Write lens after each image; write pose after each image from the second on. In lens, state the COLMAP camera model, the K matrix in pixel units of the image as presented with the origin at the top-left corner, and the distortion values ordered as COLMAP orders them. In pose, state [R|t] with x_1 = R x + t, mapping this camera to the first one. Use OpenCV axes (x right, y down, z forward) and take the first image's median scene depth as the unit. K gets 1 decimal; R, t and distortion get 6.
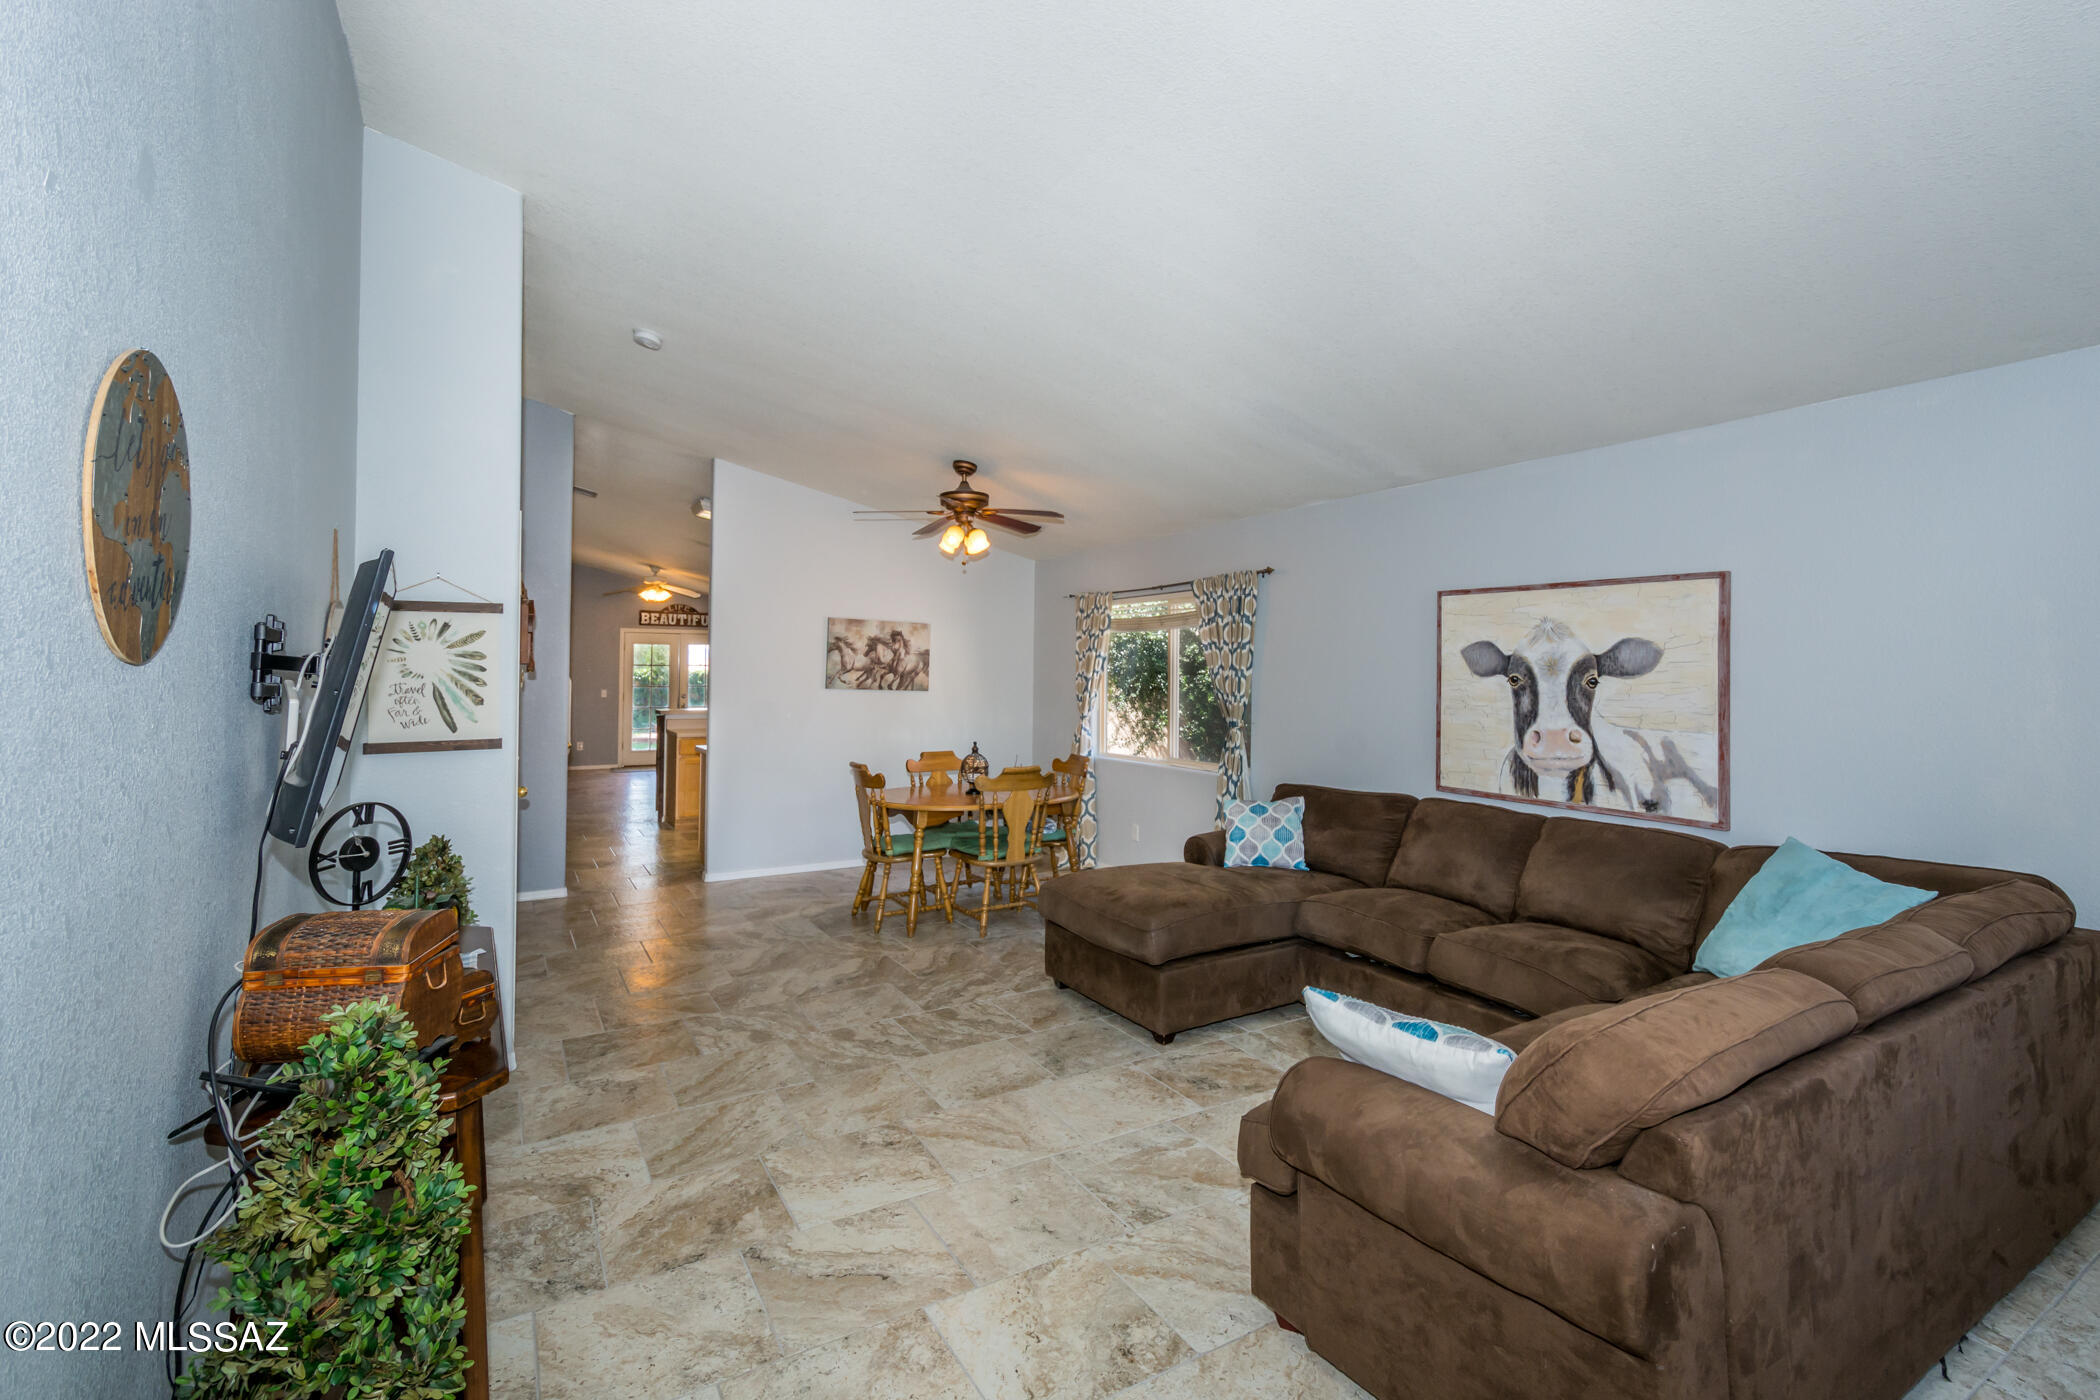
lens RADIAL K [[924.0, 0, 1060.1], [0, 924.0, 661.6], [0, 0, 1]] dist [0.019824, -0.000039]
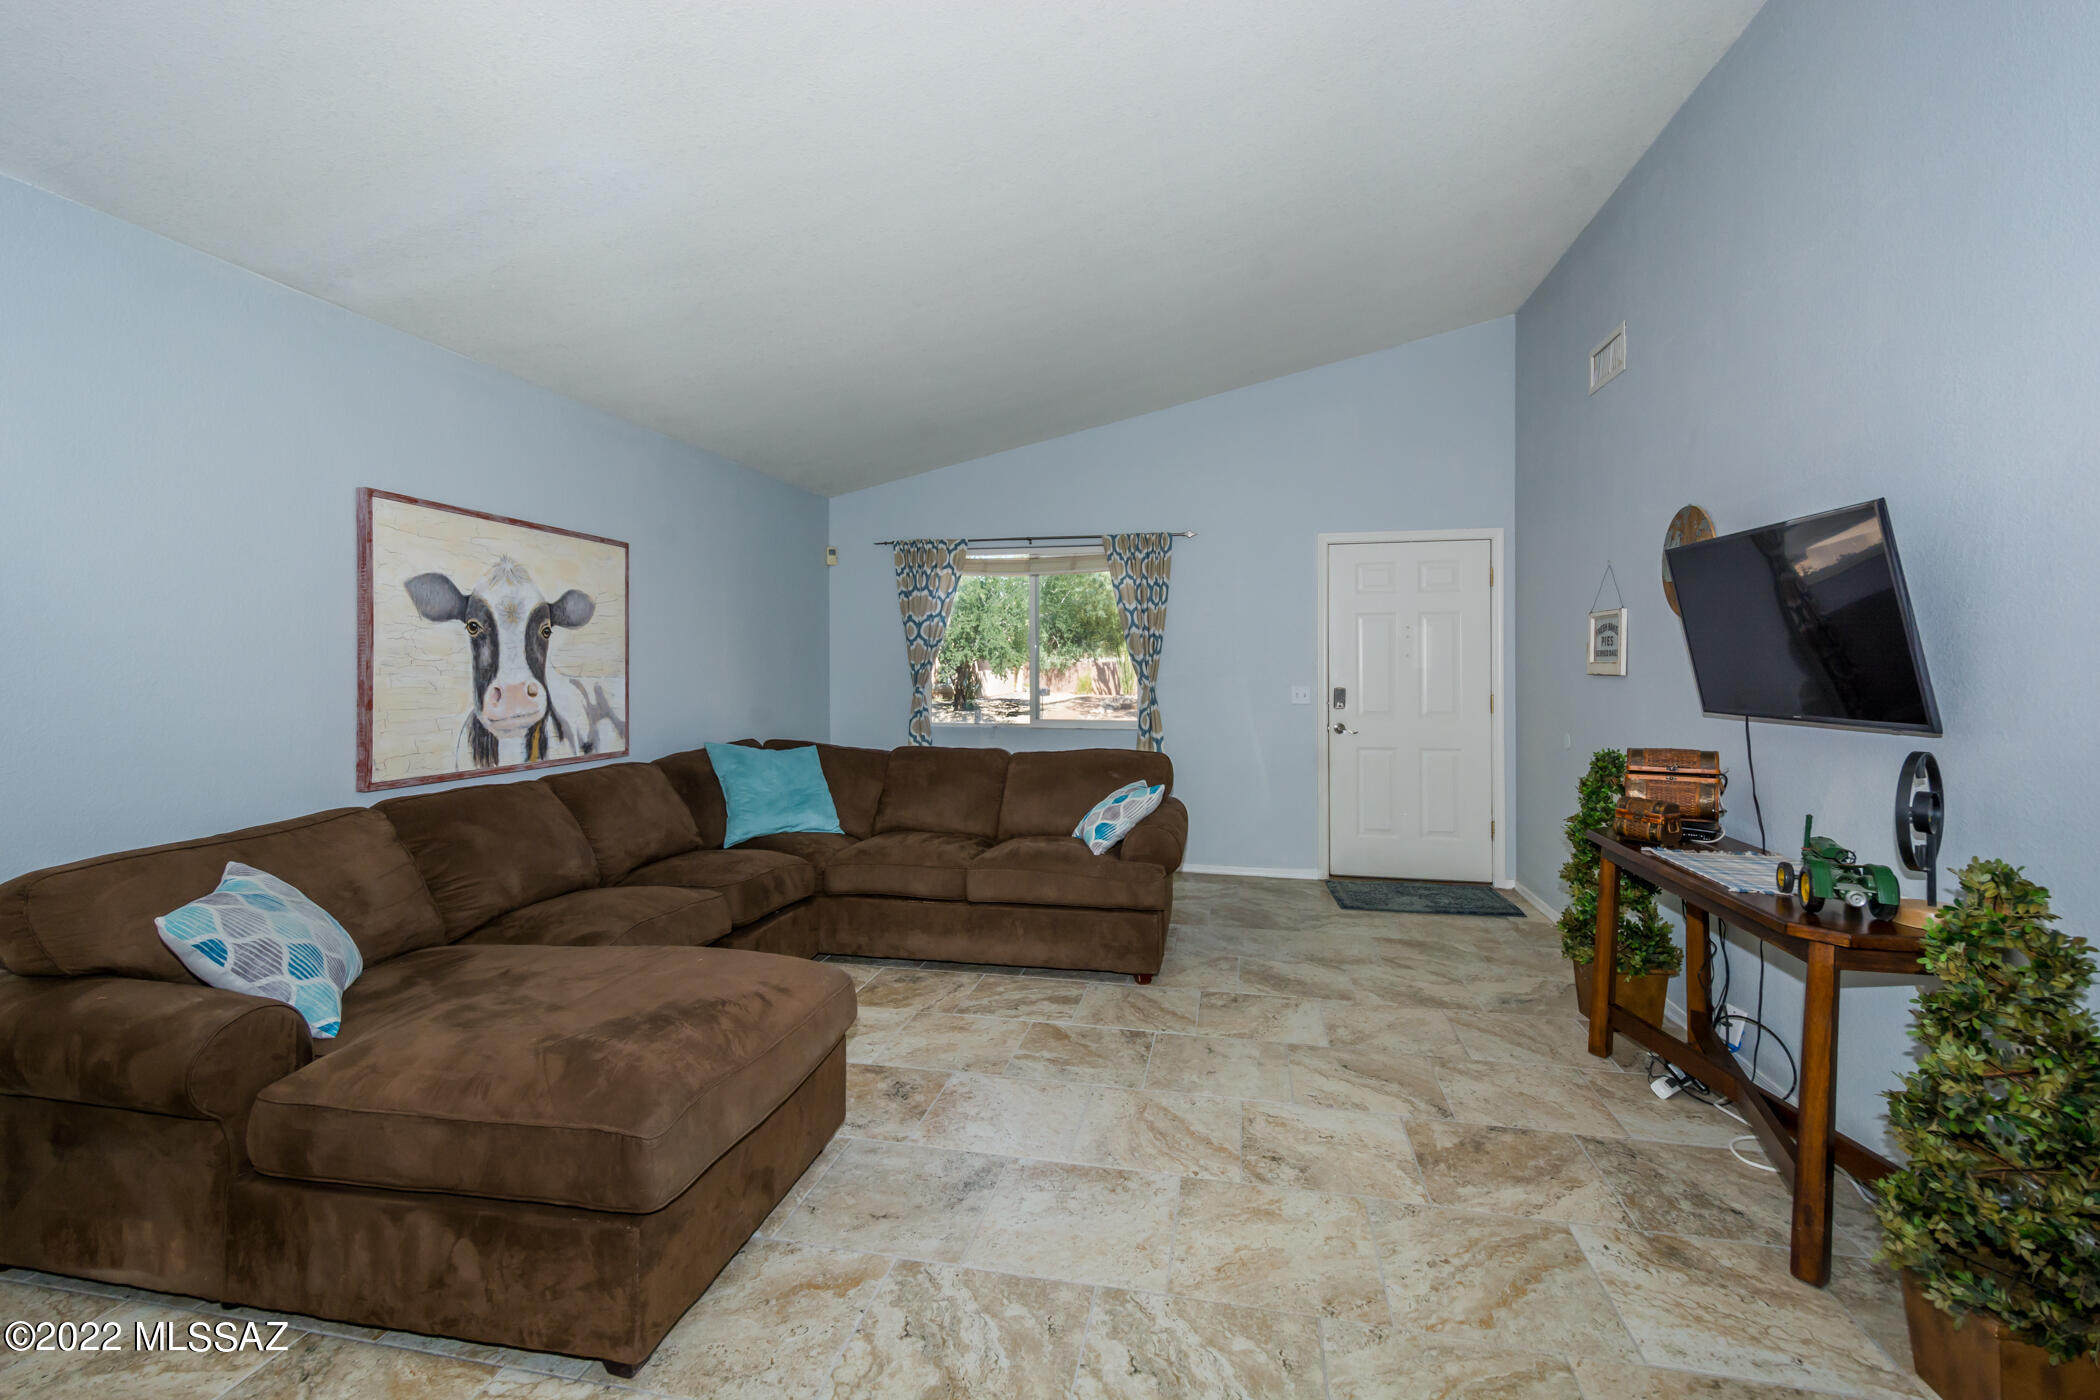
lens RADIAL K [[924.0, 0, 1060.1], [0, 924.0, 661.6], [0, 0, 1]] dist [0.019824, -0.000039]
pose [[-0.740170, -0.002144, 0.672417, -0.442846], [-0.010673, 0.999906, -0.008560, 0.052685], [-0.672336, -0.013513, -0.740123, 1.285918]]
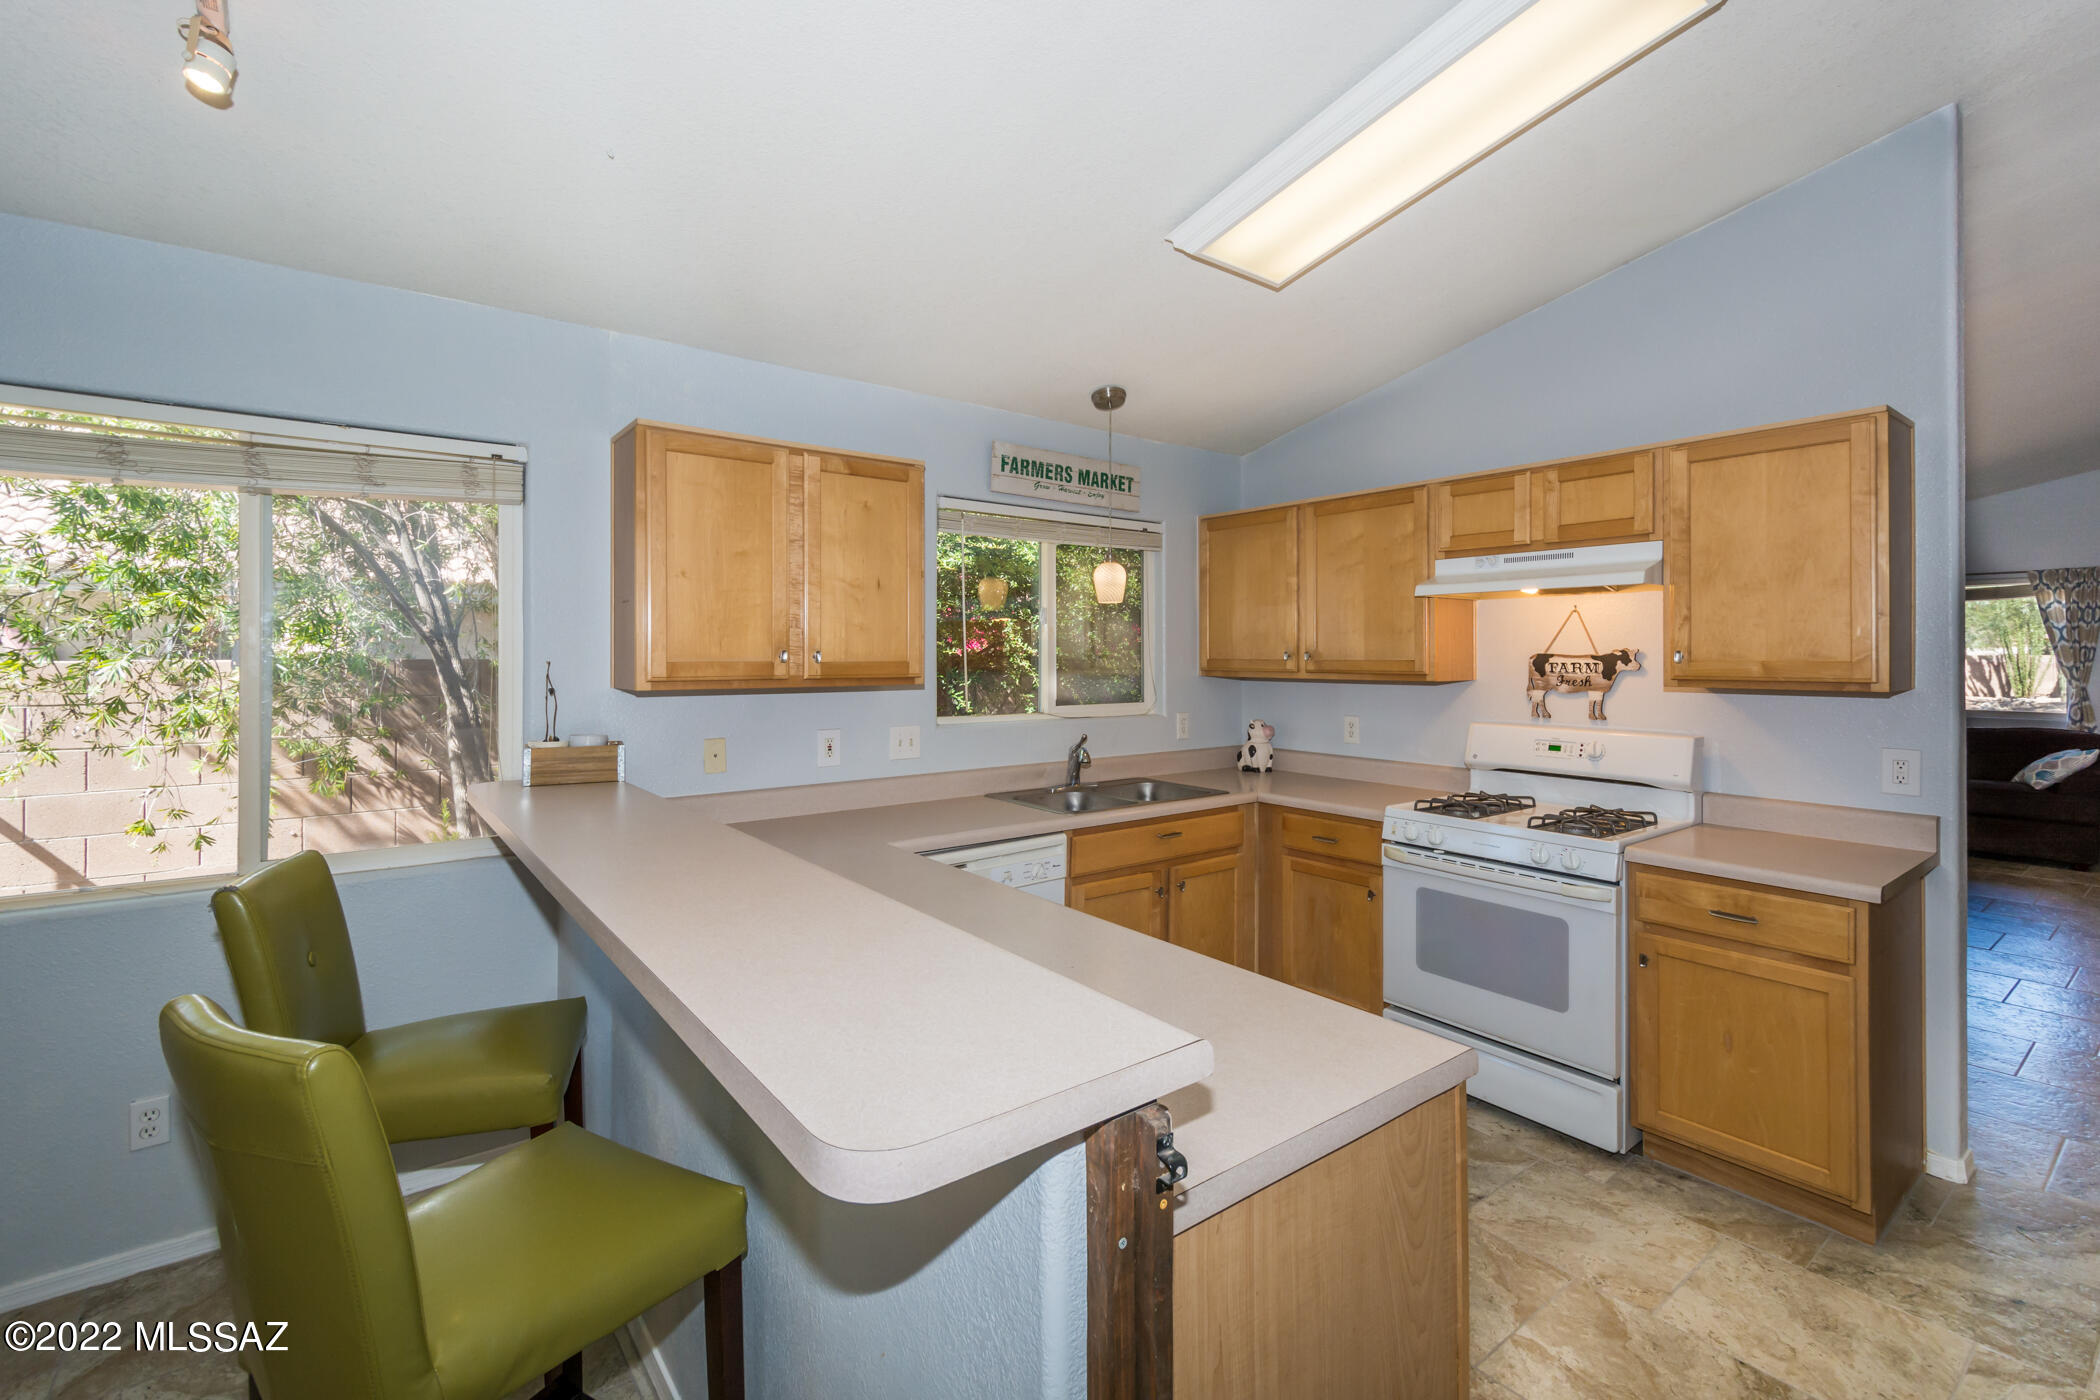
lens RADIAL K [[898.9, 0, 1086.1], [0, 898.9, 642.3], [0, 0, 1]] dist [0.013201, -0.000114]
pose [[-0.112397, 0.004026, 0.993655, -1.190529], [-0.016821, 0.999841, -0.005954, 0.032588], [-0.993521, -0.017383, -0.112312, 2.339968]]
